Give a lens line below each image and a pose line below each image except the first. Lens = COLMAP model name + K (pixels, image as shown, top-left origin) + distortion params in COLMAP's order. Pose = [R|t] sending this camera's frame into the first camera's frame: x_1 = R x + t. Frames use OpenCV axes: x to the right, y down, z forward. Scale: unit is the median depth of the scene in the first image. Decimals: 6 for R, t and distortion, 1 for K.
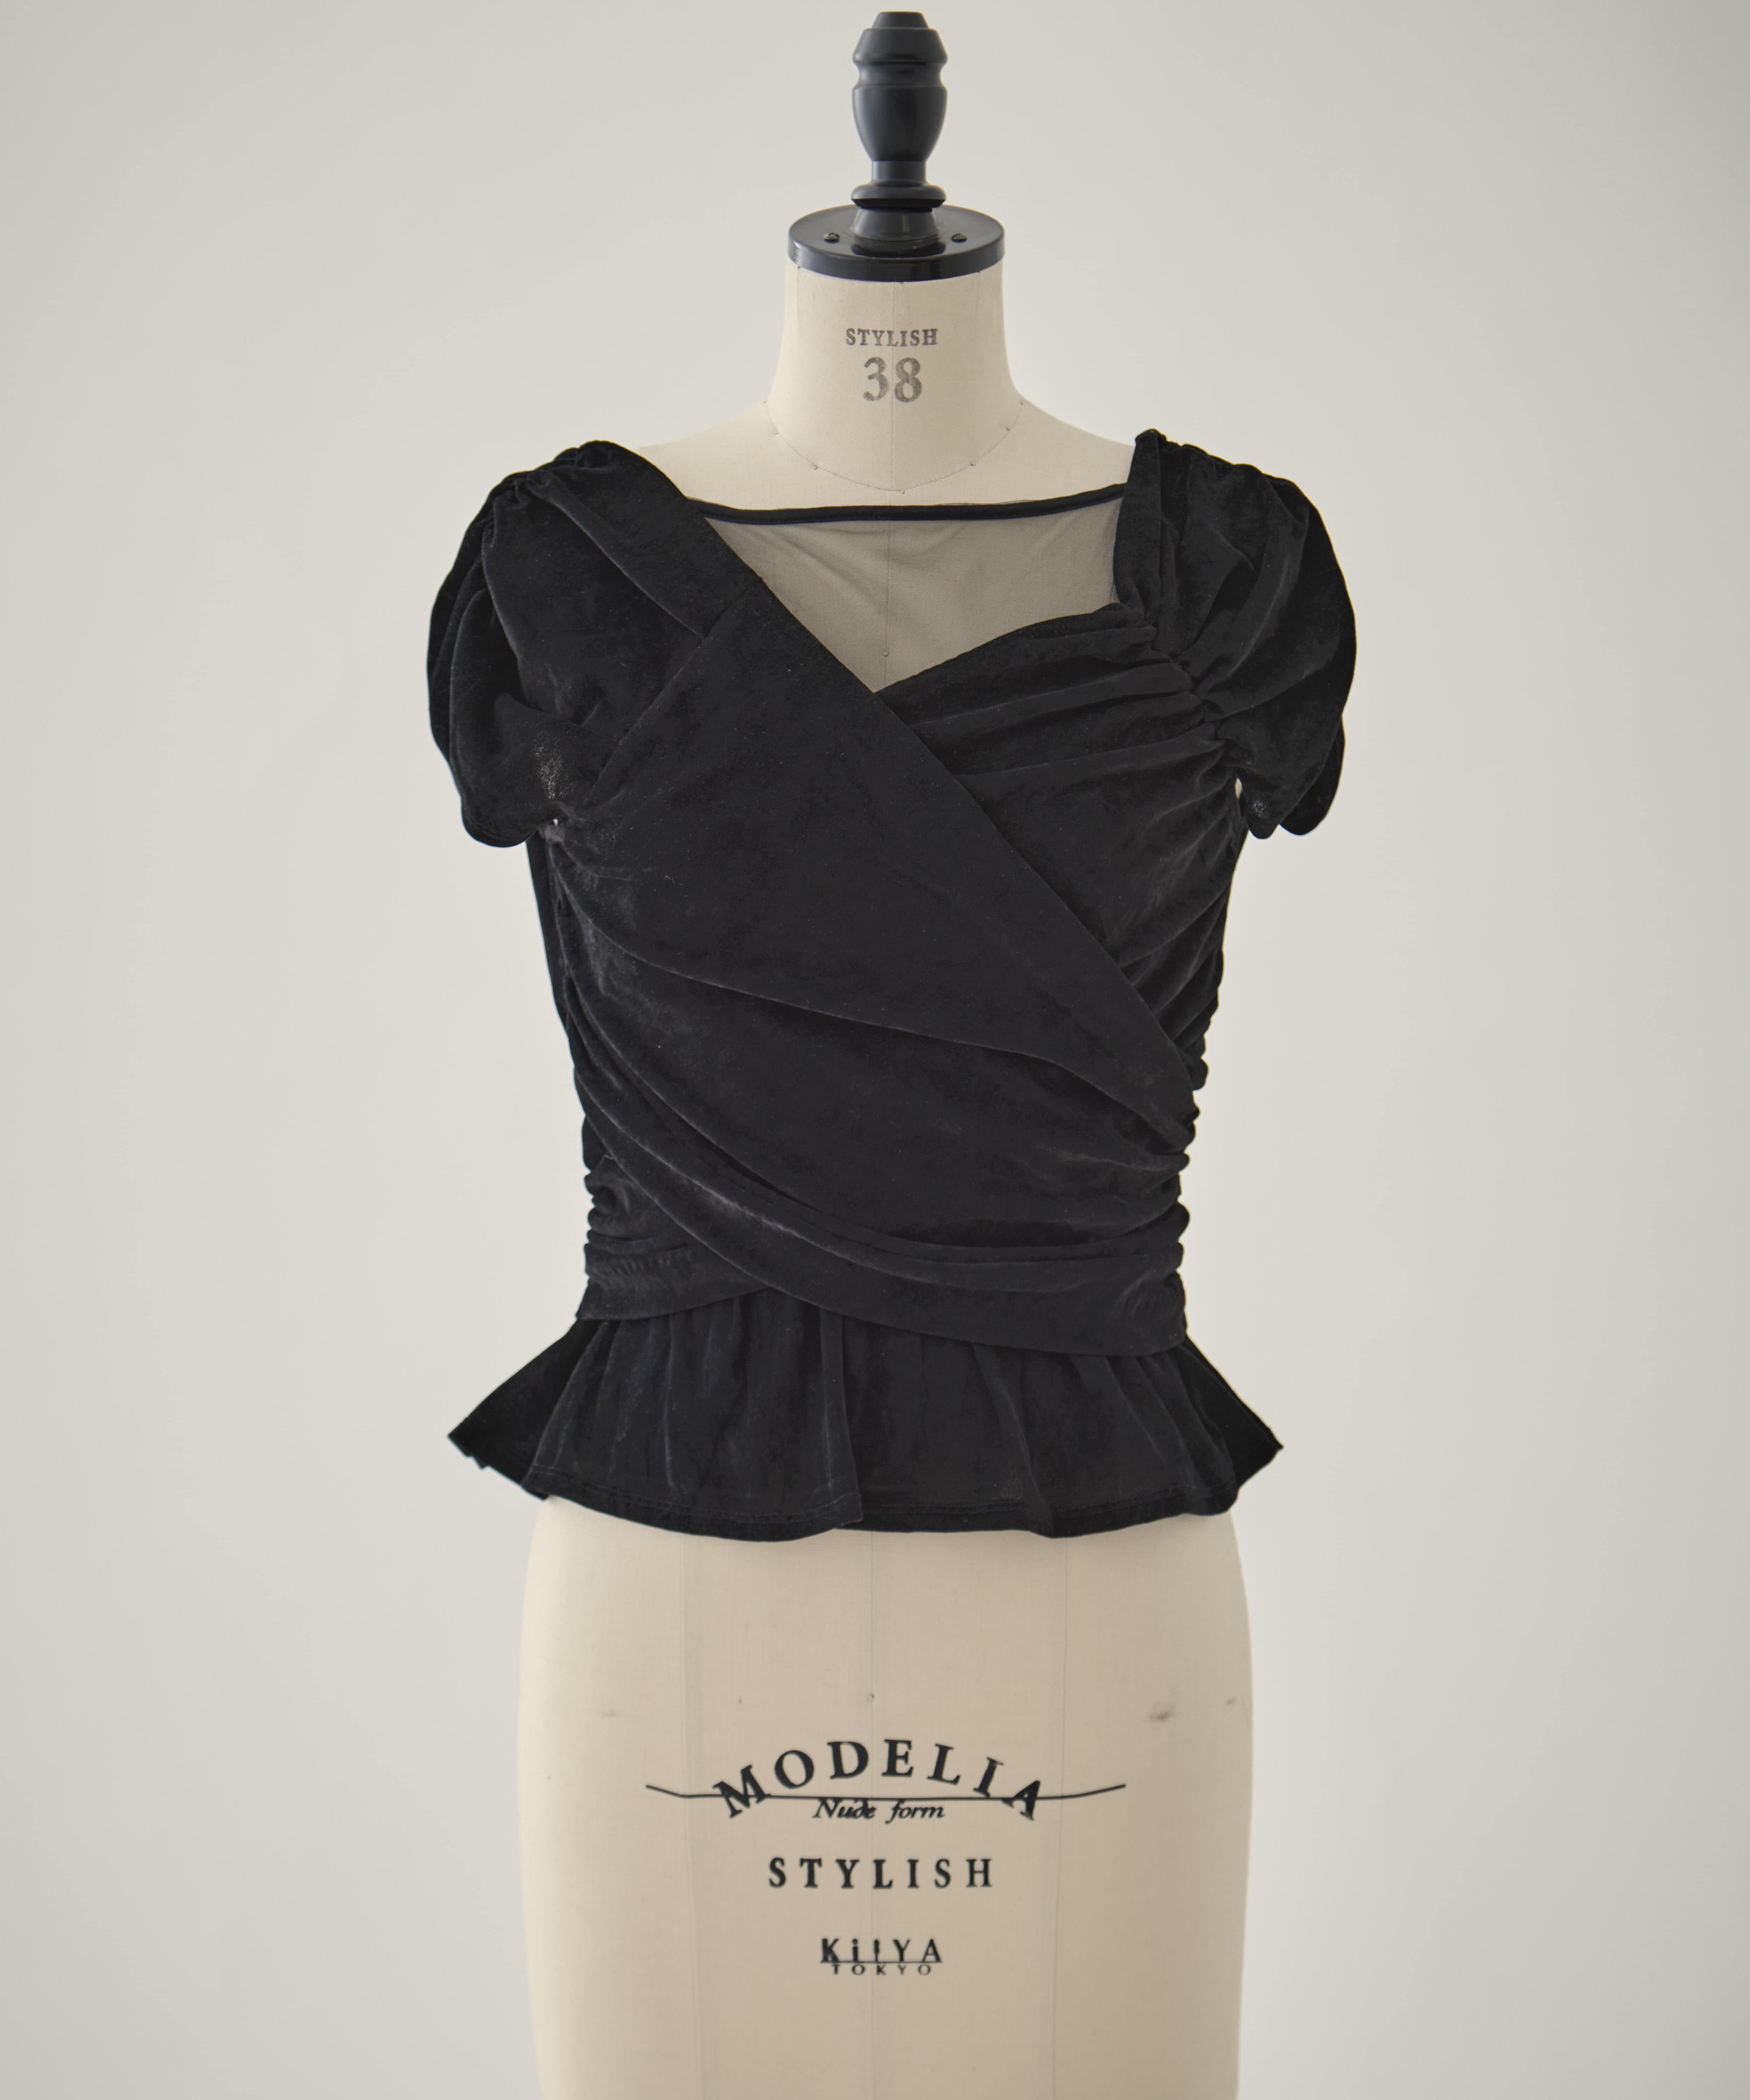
lens RADIAL K [[6828.0, 0, 873.6], [0, 6828.0, 1057.6], [0, 0, 1]] dist [-0.009547, 0.000000]
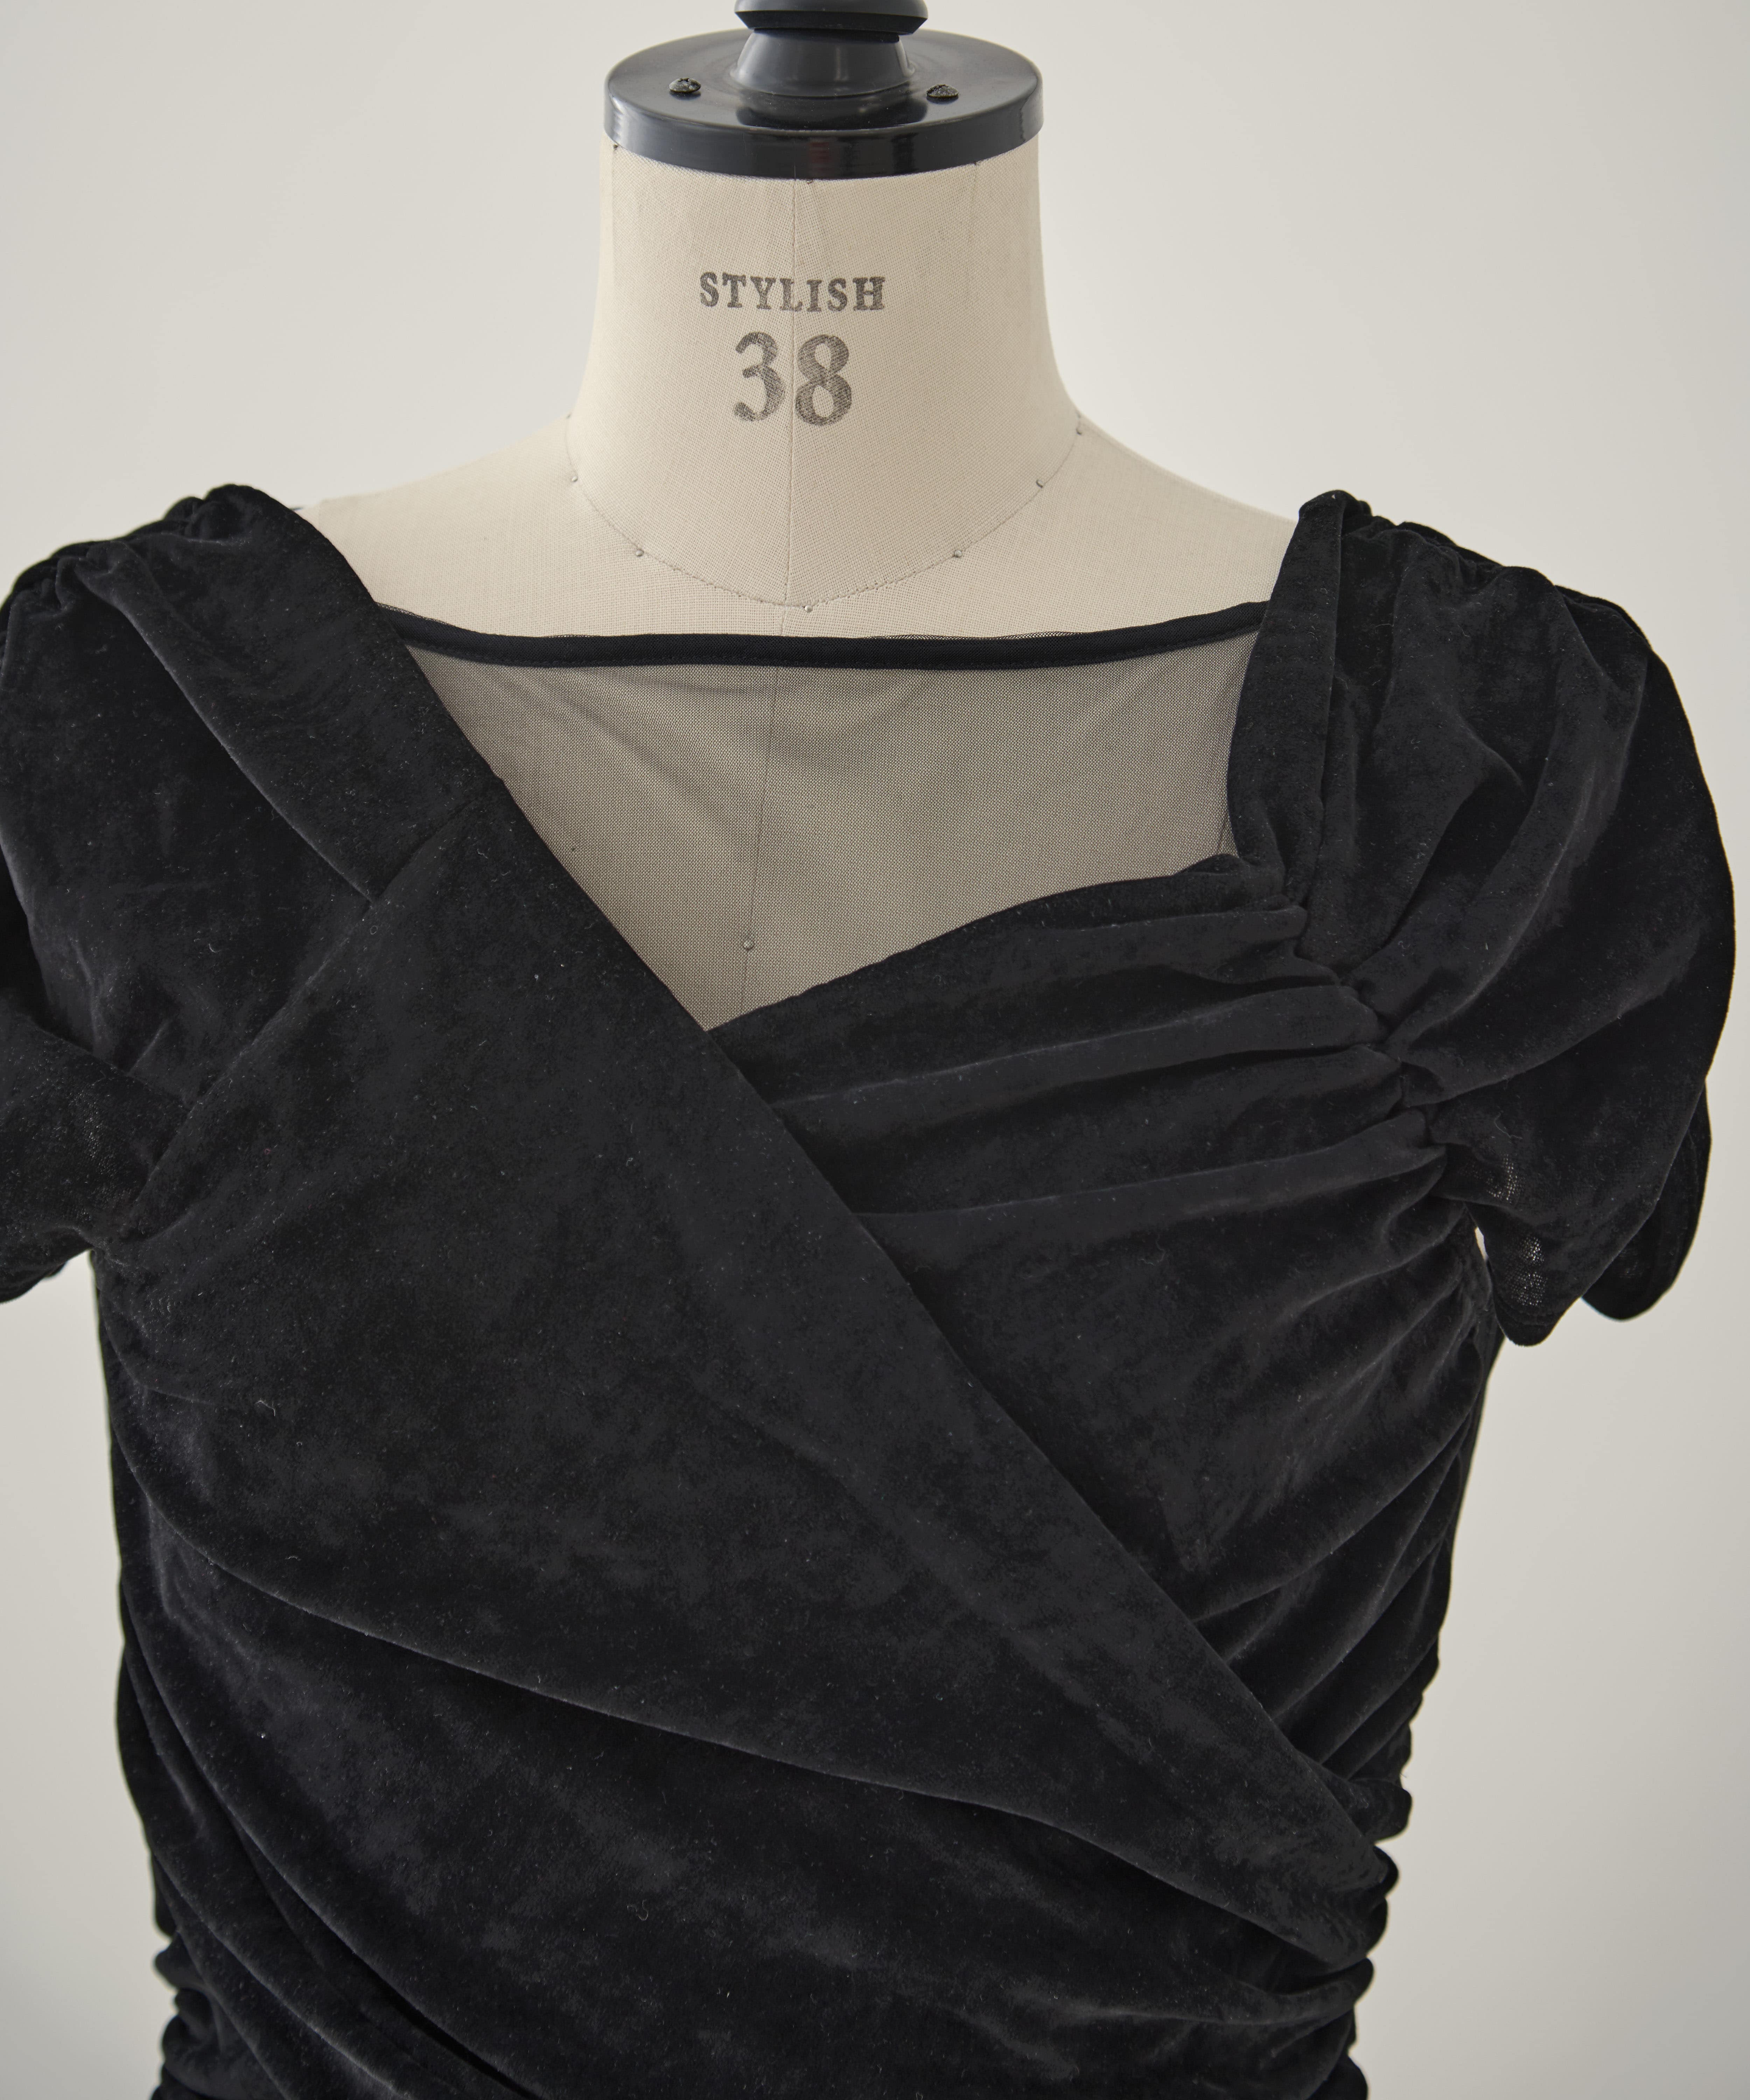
lens RADIAL K [[6828.0, 0, 927.0], [0, 6828.0, 731.2], [0, 0, 1]] dist [-0.009547, 0.000000]
pose [[0.995436, 0.029138, -0.090872, 0.057702], [-0.032597, 0.998791, -0.036810, -0.056657], [0.089689, 0.039604, 0.995182, 0.517527]]
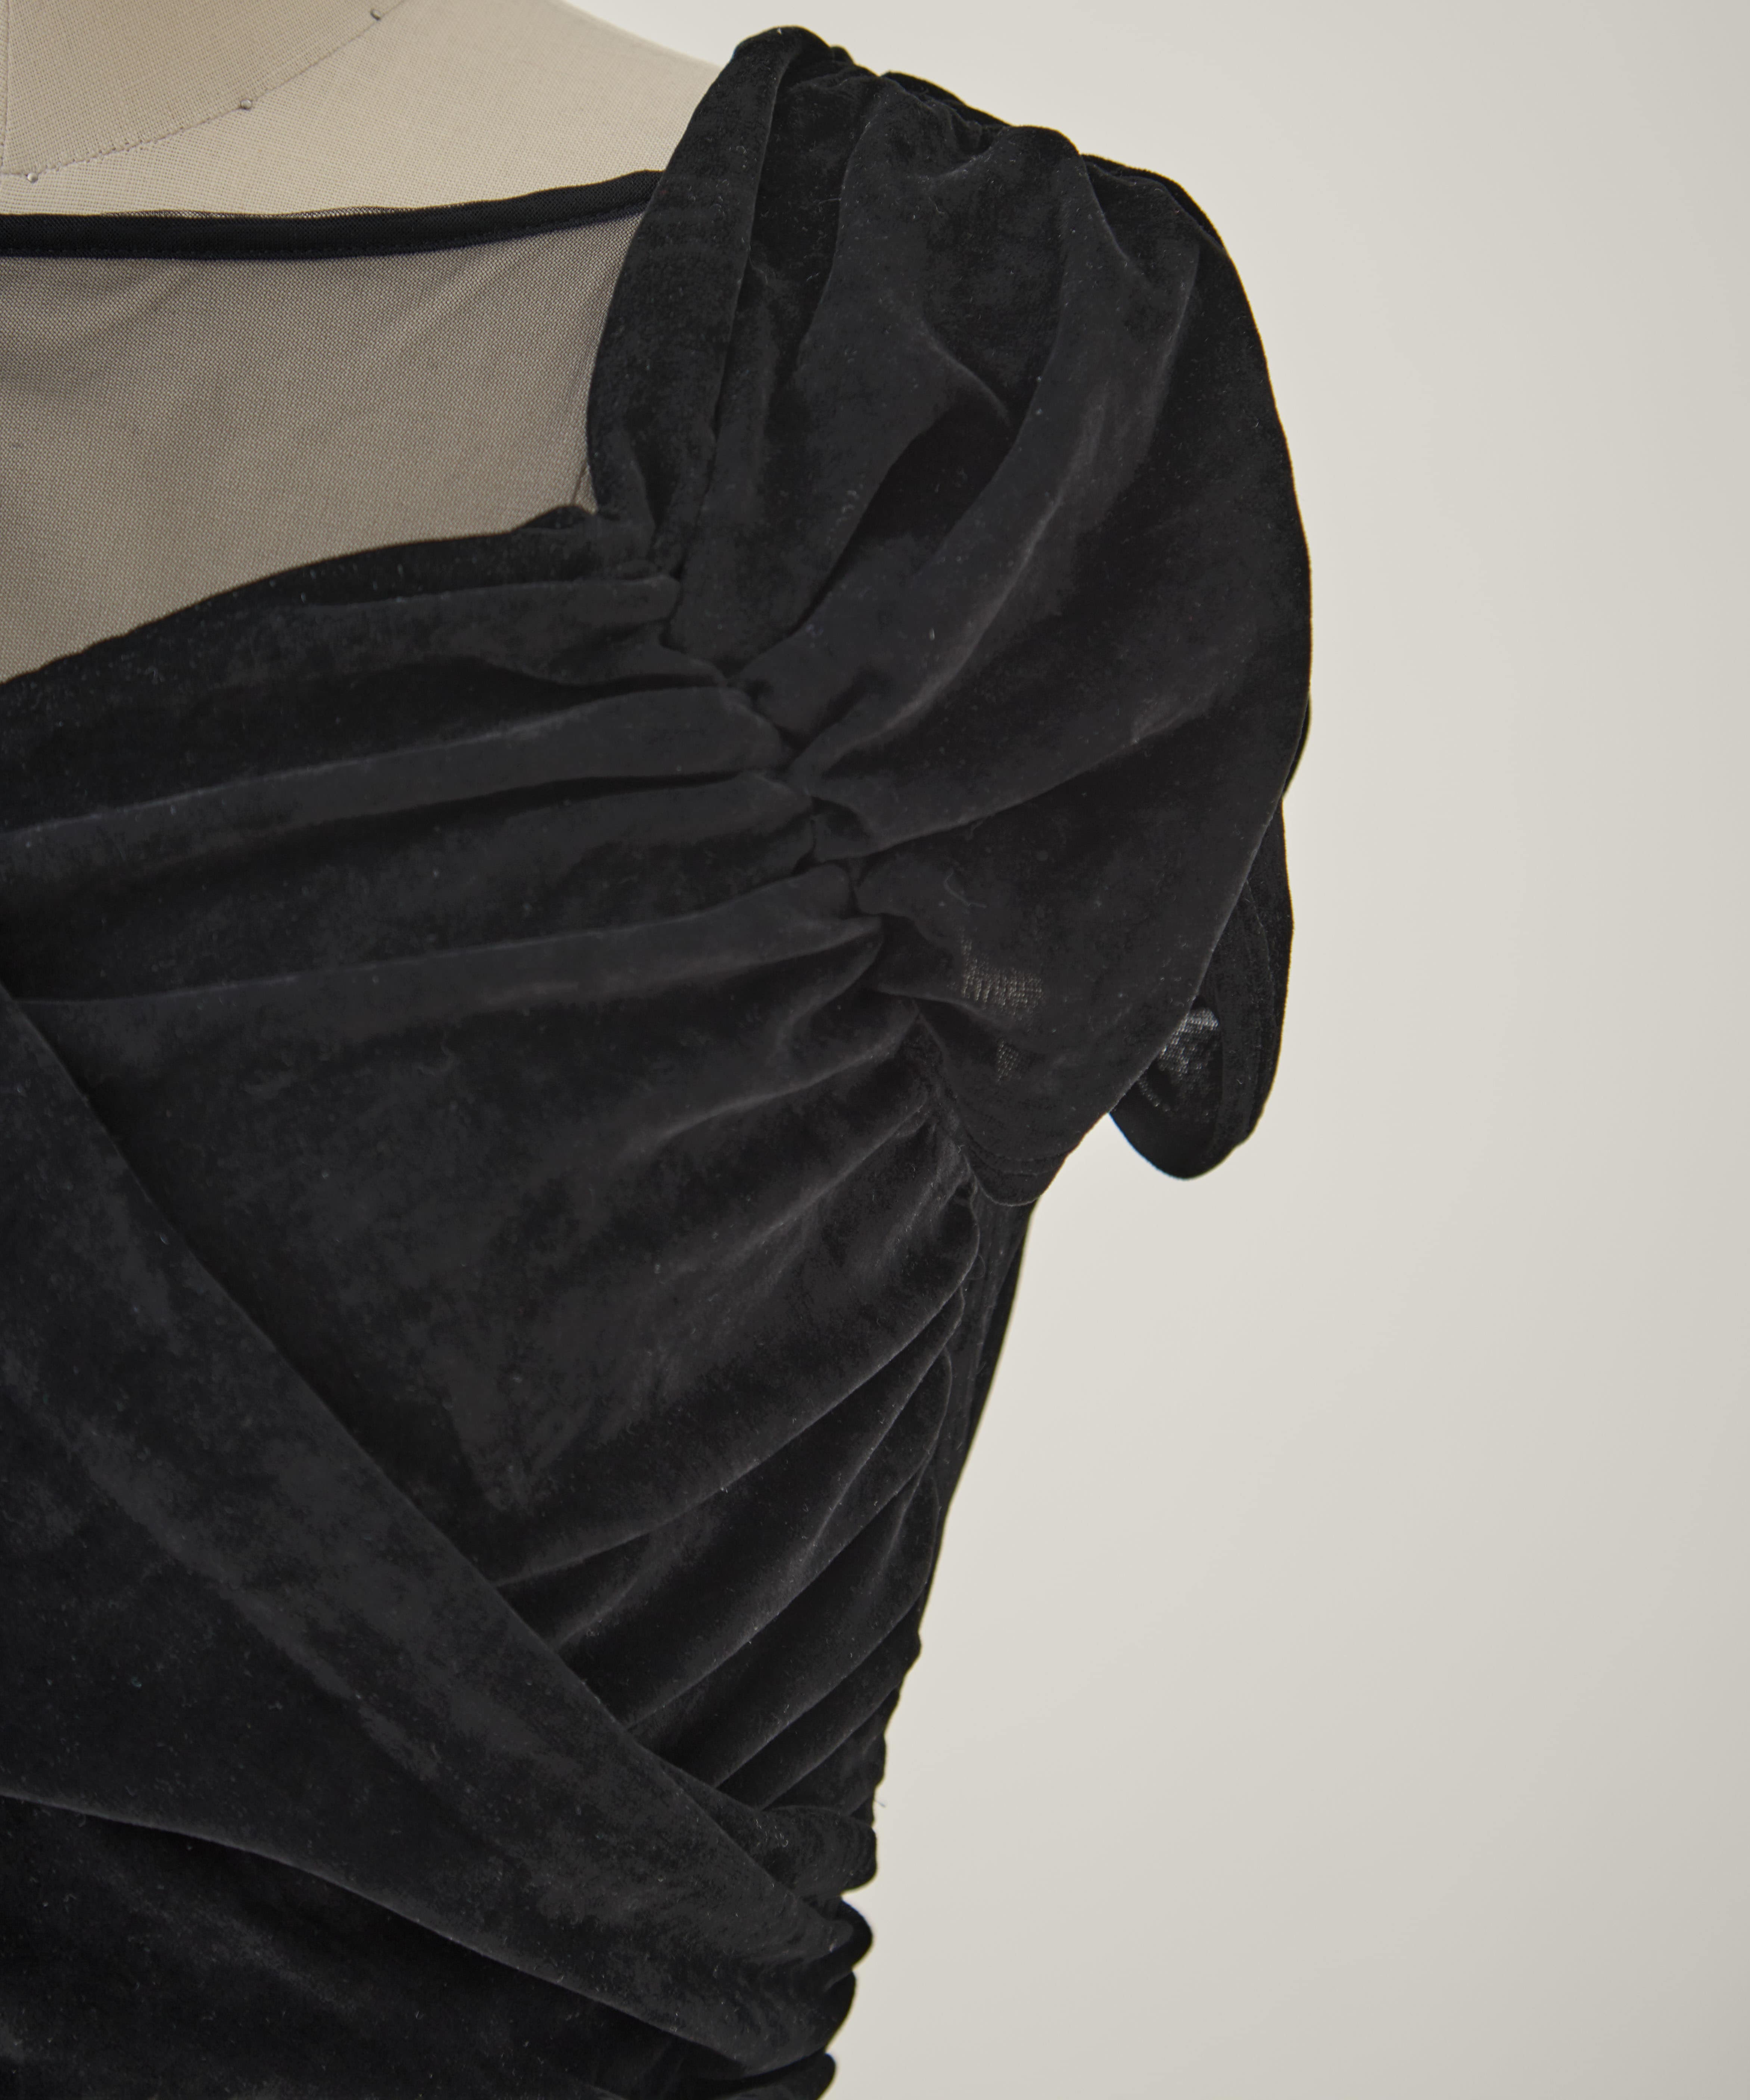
lens RADIAL K [[6828.2, 0, 838.4], [0, 6828.2, 889.6], [0, 0, 1]] dist [-0.009547, 0.000000]
pose [[0.988391, 0.036117, -0.147576, 0.099261], [-0.038926, 0.999111, -0.016195, -0.042233], [0.146860, 0.021751, 0.988918, 0.661921]]
